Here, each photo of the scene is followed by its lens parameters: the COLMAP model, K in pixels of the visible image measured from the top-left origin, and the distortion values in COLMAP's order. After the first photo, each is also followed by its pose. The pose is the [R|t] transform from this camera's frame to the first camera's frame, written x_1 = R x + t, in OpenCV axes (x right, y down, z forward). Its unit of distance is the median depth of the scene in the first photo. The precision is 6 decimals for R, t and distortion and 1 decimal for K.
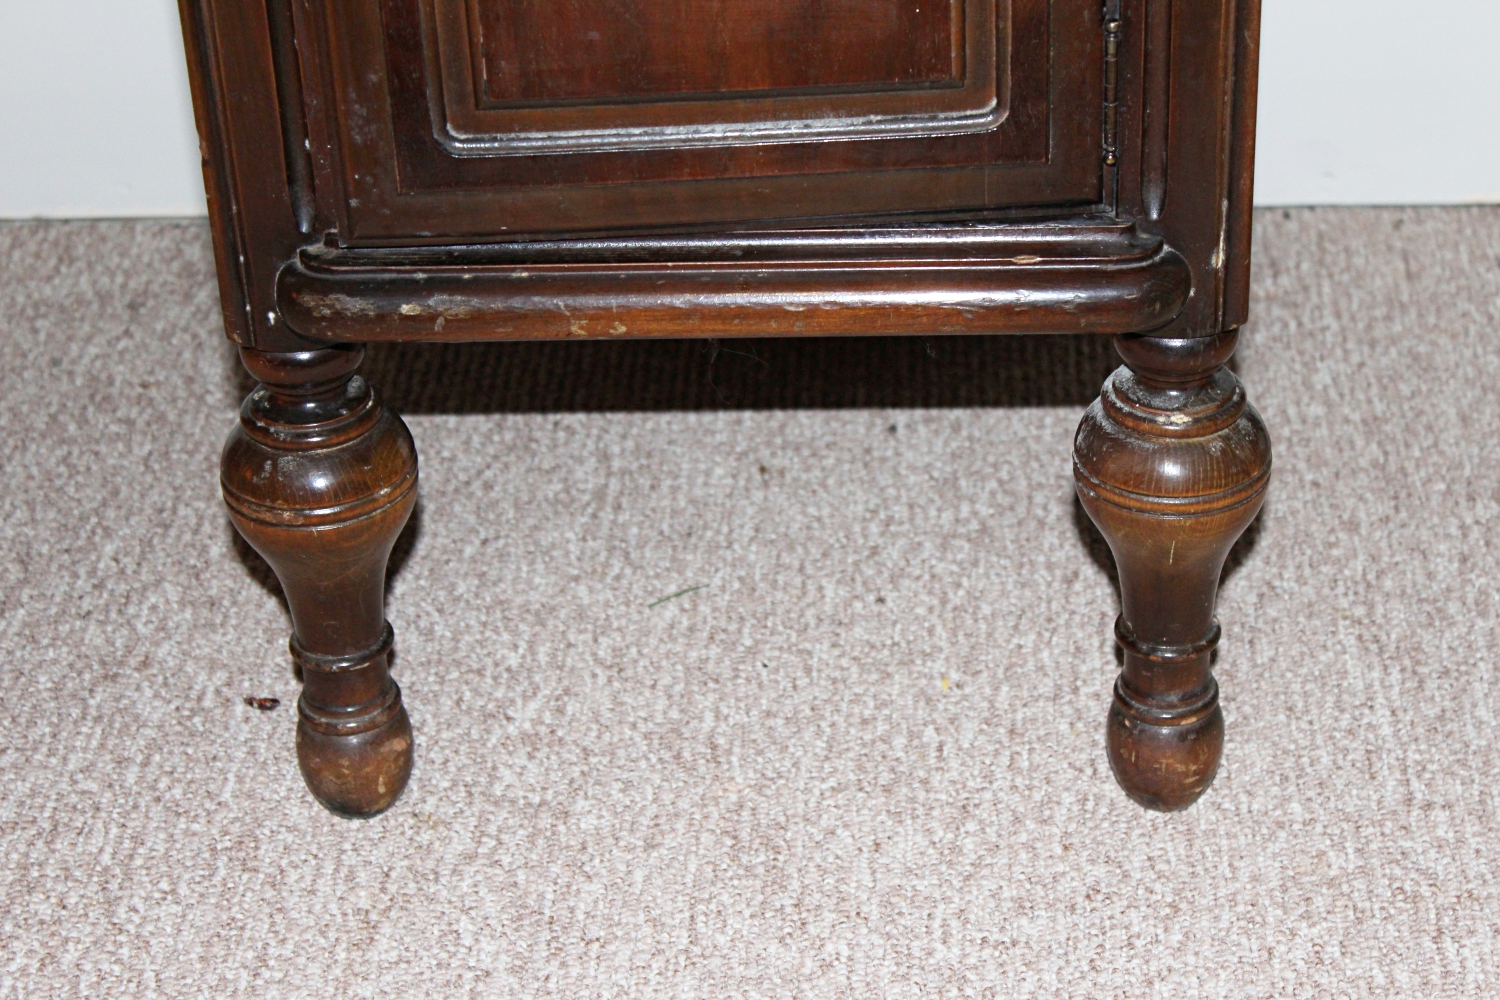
lens RADIAL K [[3113.1, 0, 758.2], [0, 3113.1, 497.7], [0, 0, 1]] dist [0.066300, 0.000000]
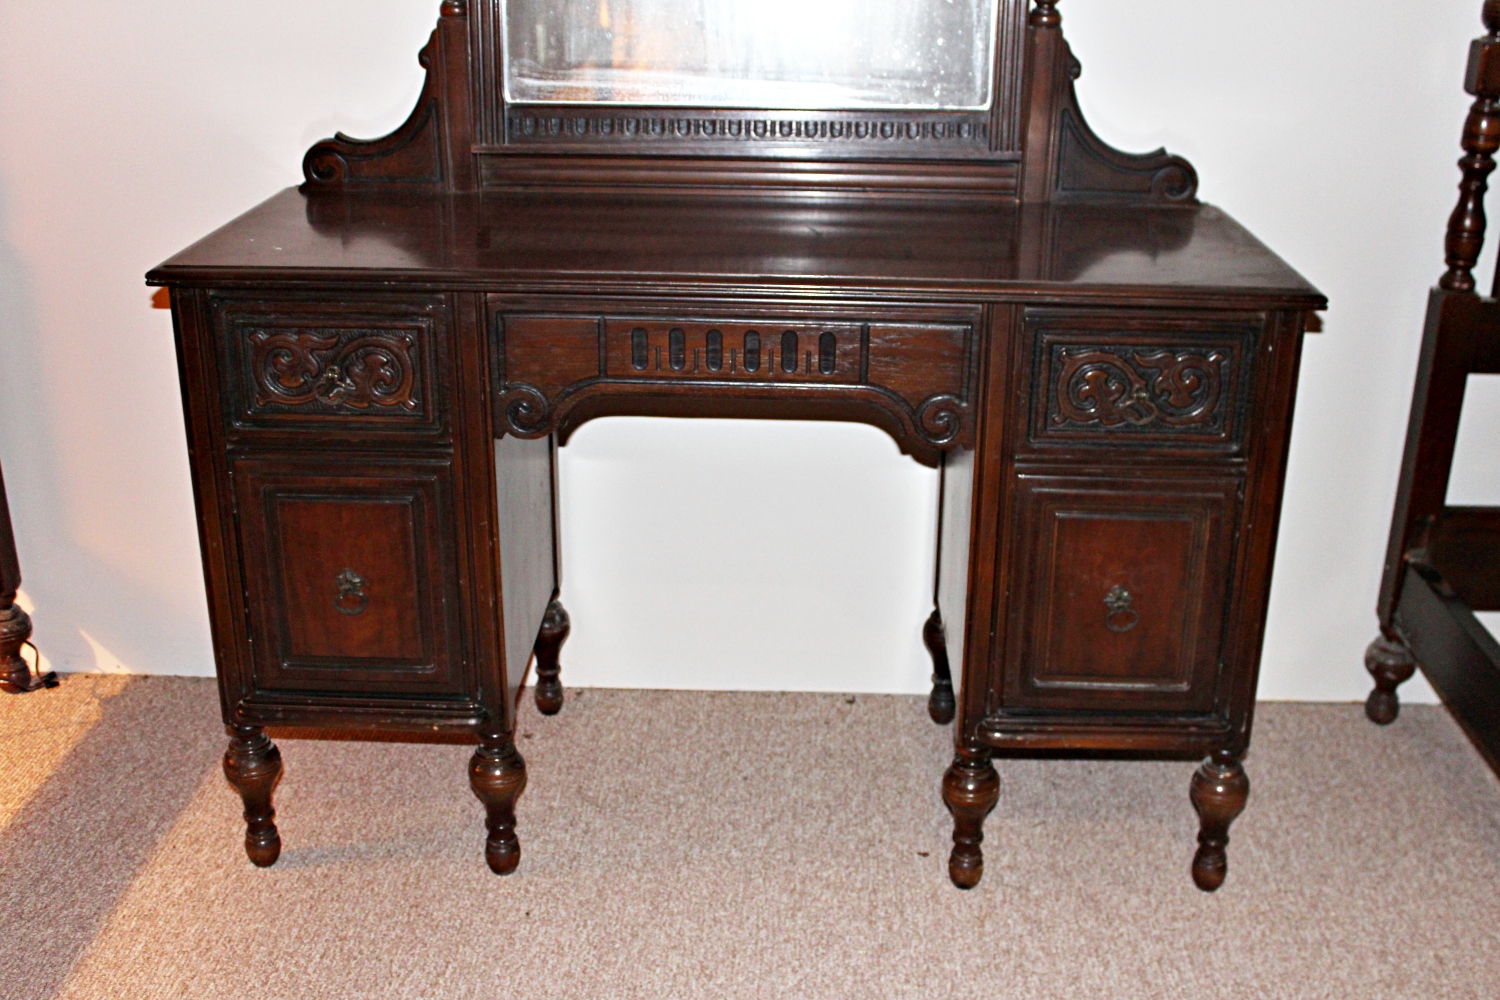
lens RADIAL K [[1547.3, 0, 763.8], [0, 1547.3, 514.8], [0, 0, 1]] dist [-0.057679, 0.000000]
pose [[0.998870, 0.034282, 0.032931, -0.407919], [-0.028065, 0.984428, -0.173532, 0.001805], [-0.038367, 0.172411, 0.984278, -0.654969]]
